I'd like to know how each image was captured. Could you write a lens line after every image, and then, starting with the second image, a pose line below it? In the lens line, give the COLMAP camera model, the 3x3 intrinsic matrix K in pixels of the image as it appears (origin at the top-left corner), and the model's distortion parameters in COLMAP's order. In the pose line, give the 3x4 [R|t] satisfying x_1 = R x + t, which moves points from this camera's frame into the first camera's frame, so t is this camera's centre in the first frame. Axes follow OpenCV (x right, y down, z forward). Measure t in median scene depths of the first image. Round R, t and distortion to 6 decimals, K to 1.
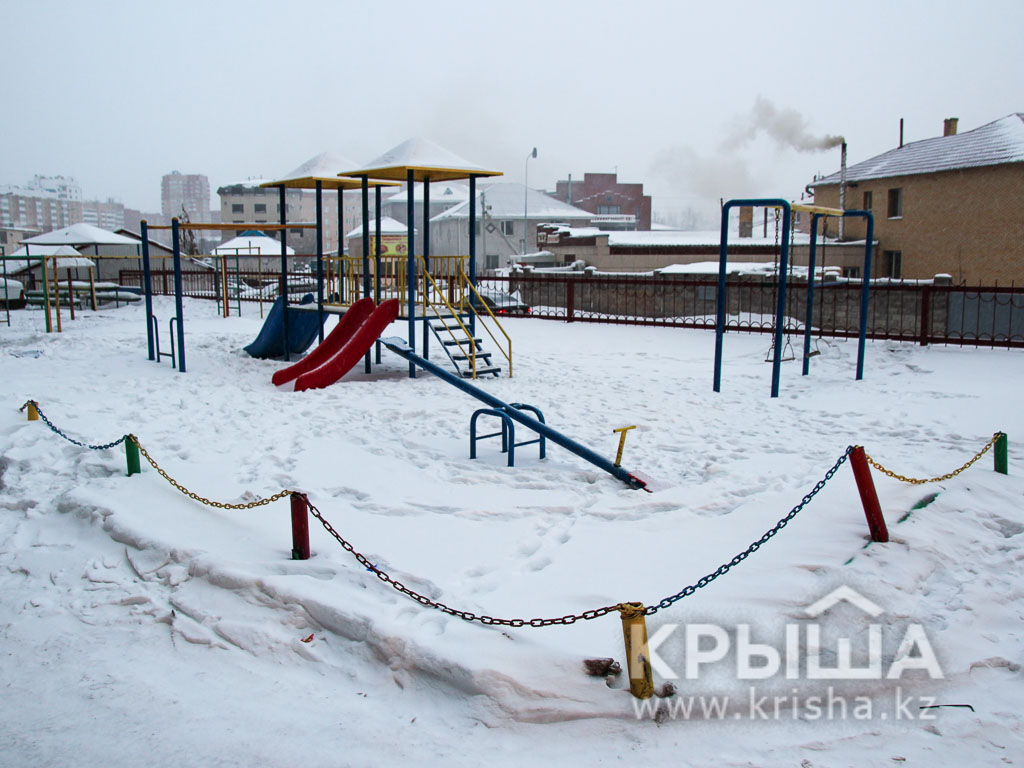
lens RADIAL K [[978.0, 0, 509.9], [0, 978.0, 419.2], [0, 0, 1]] dist [-0.103456, 0.103991]
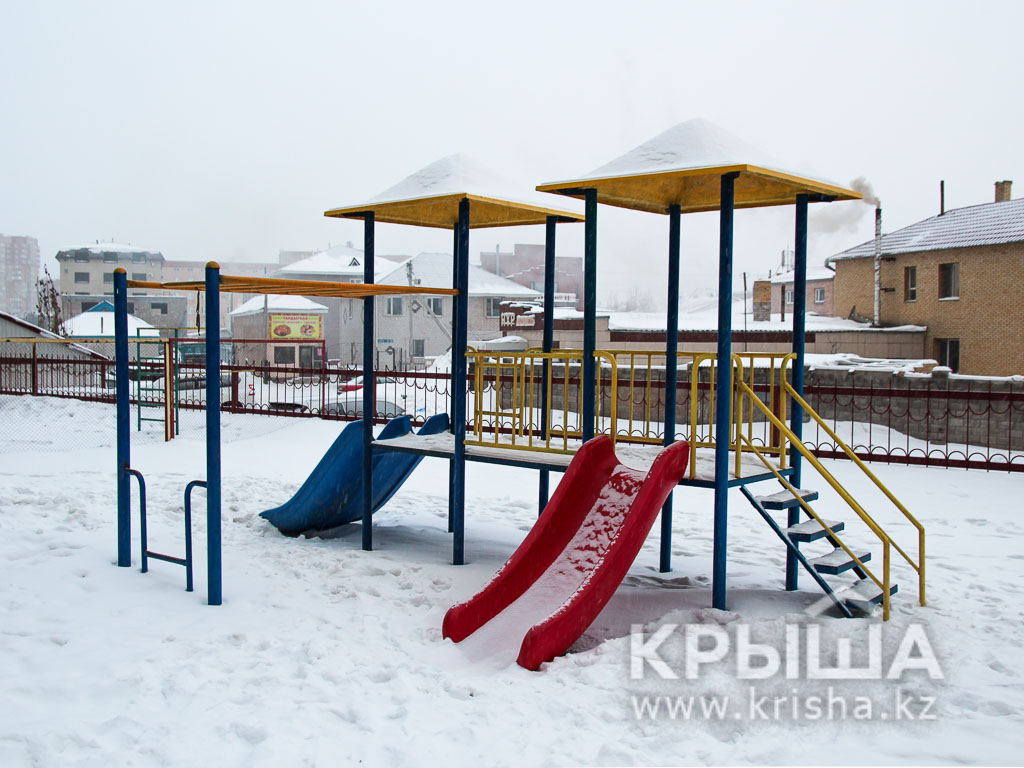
lens RADIAL K [[1098.2, 0, 512.0], [0, 1098.2, 384.0], [0, 0, 1]] dist [-0.063506, 0.180383]
pose [[0.992534, 0.006261, 0.121809, -0.077215], [0.009008, 0.992191, -0.124404, -0.024867], [-0.121637, 0.124573, 0.984726, 0.138413]]
